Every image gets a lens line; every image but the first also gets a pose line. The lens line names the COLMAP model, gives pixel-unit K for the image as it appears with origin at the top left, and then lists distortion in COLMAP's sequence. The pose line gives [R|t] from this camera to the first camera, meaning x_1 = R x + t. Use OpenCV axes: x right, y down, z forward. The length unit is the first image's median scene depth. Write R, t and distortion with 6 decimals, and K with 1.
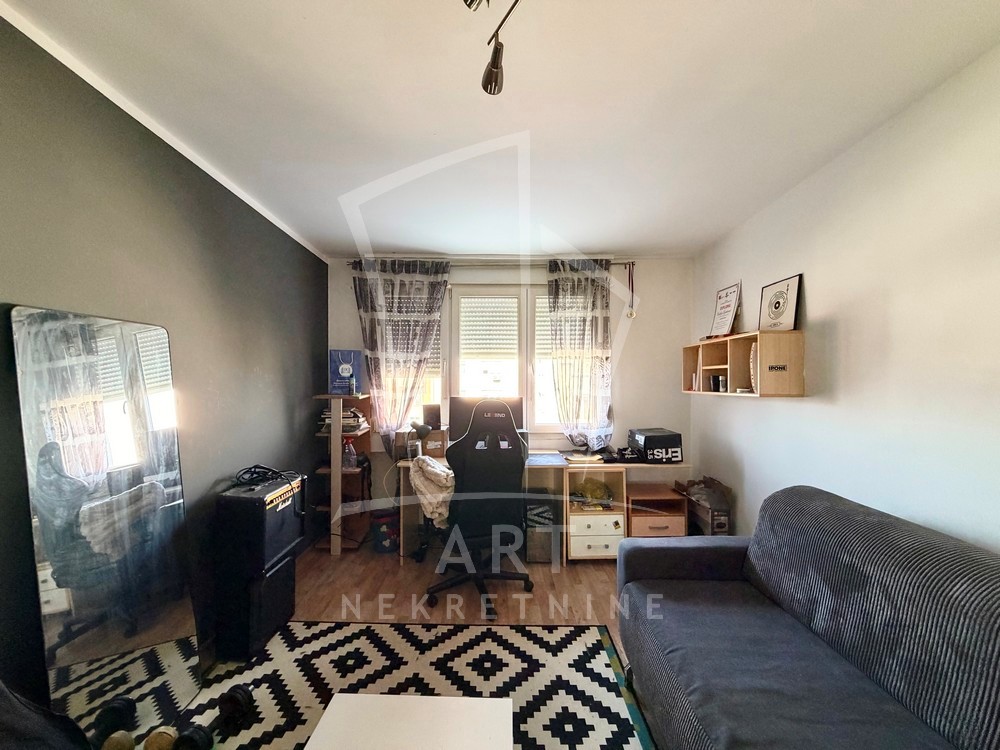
lens RADIAL K [[397.8, 0, 503.9], [0, 397.8, 375.0], [0, 0, 1]] dist [-0.000787, -0.000663]
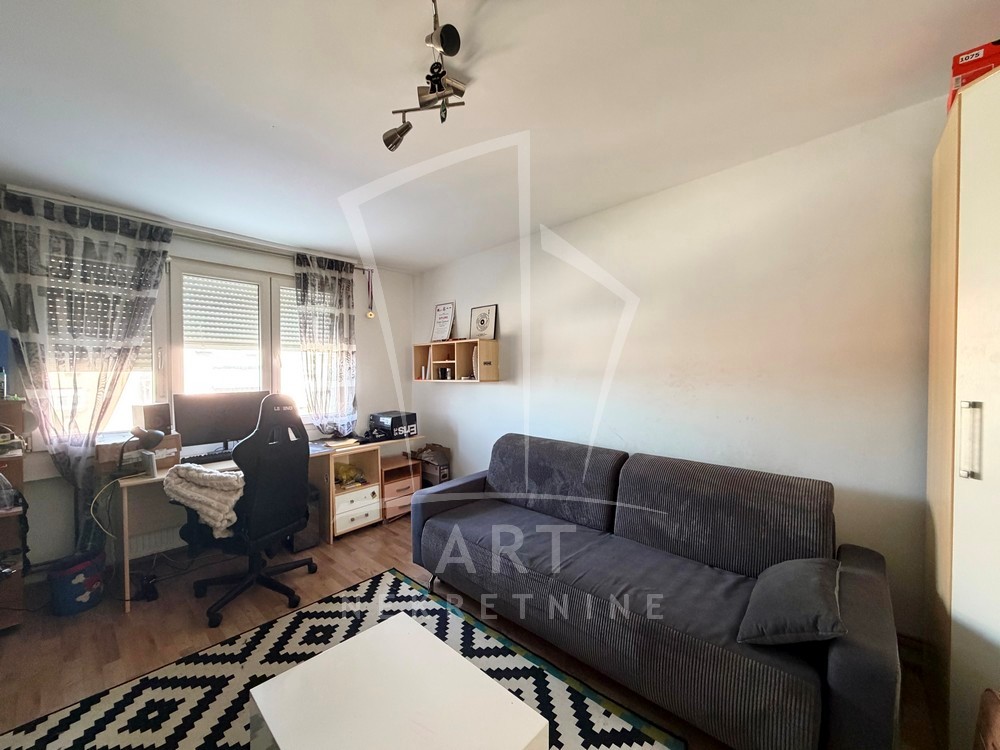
lens RADIAL K [[397.8, 0, 498.9], [0, 397.8, 372.6], [0, 0, 1]] dist [-0.000787, -0.000663]
pose [[0.662475, -0.011490, 0.748996, -0.340393], [-0.001496, 0.999860, 0.016661, -0.005020], [-0.749082, -0.012158, 0.662365, -0.053360]]
